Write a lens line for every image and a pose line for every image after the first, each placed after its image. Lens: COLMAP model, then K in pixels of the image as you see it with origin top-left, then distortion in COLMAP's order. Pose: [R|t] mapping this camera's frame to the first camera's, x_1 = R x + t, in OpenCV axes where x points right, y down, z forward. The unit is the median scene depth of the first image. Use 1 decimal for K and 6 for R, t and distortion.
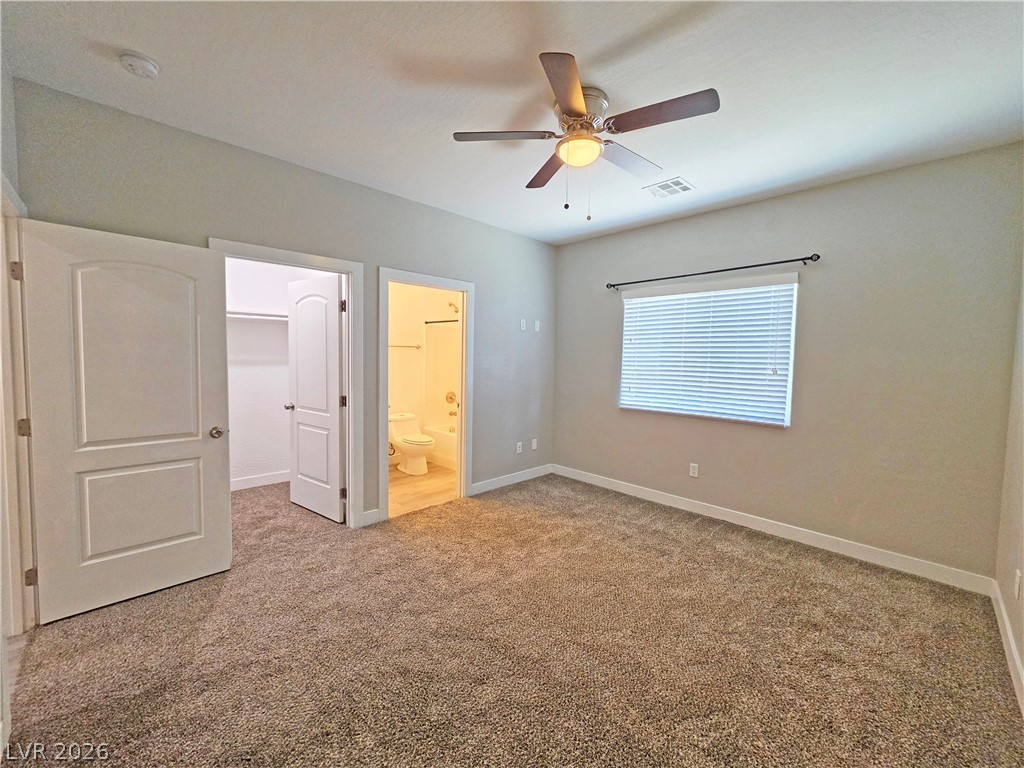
lens RADIAL K [[409.8, 0, 519.0], [0, 409.8, 383.3], [0, 0, 1]] dist [-0.003779, 0.001304]
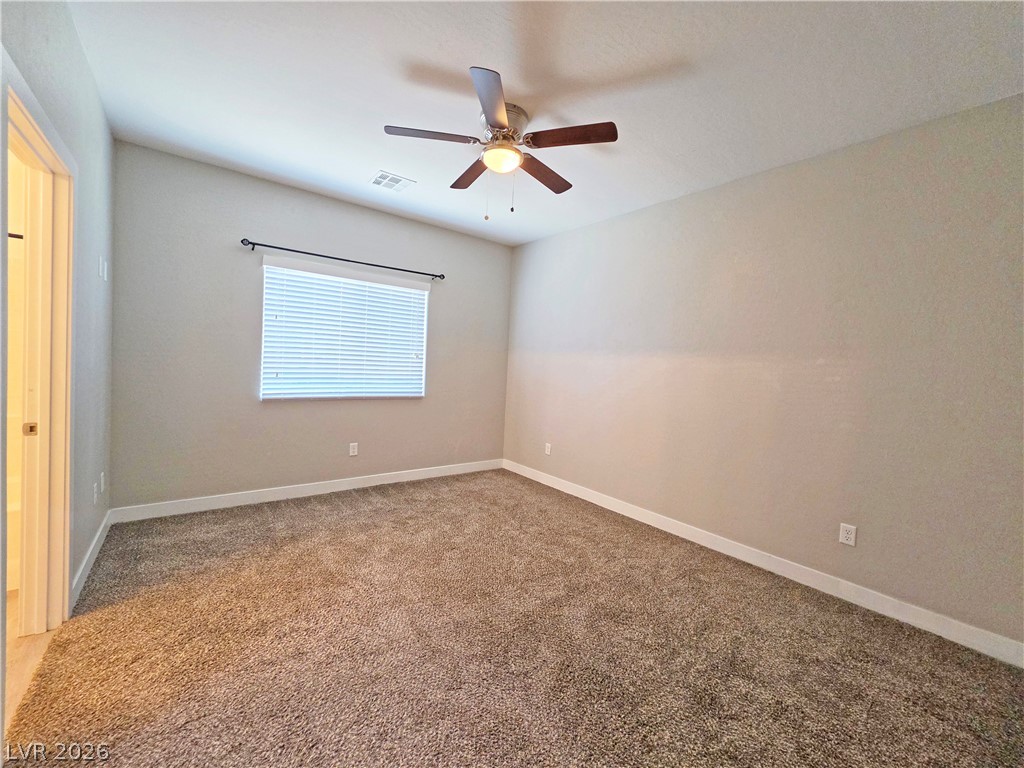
lens RADIAL K [[409.8, 0, 505.7], [0, 409.8, 379.5], [0, 0, 1]] dist [-0.003779, 0.001304]
pose [[0.128482, -0.053606, 0.990262, -0.610520], [0.017977, 0.998500, 0.051720, -0.015021], [-0.991549, 0.011157, 0.129253, 0.523812]]
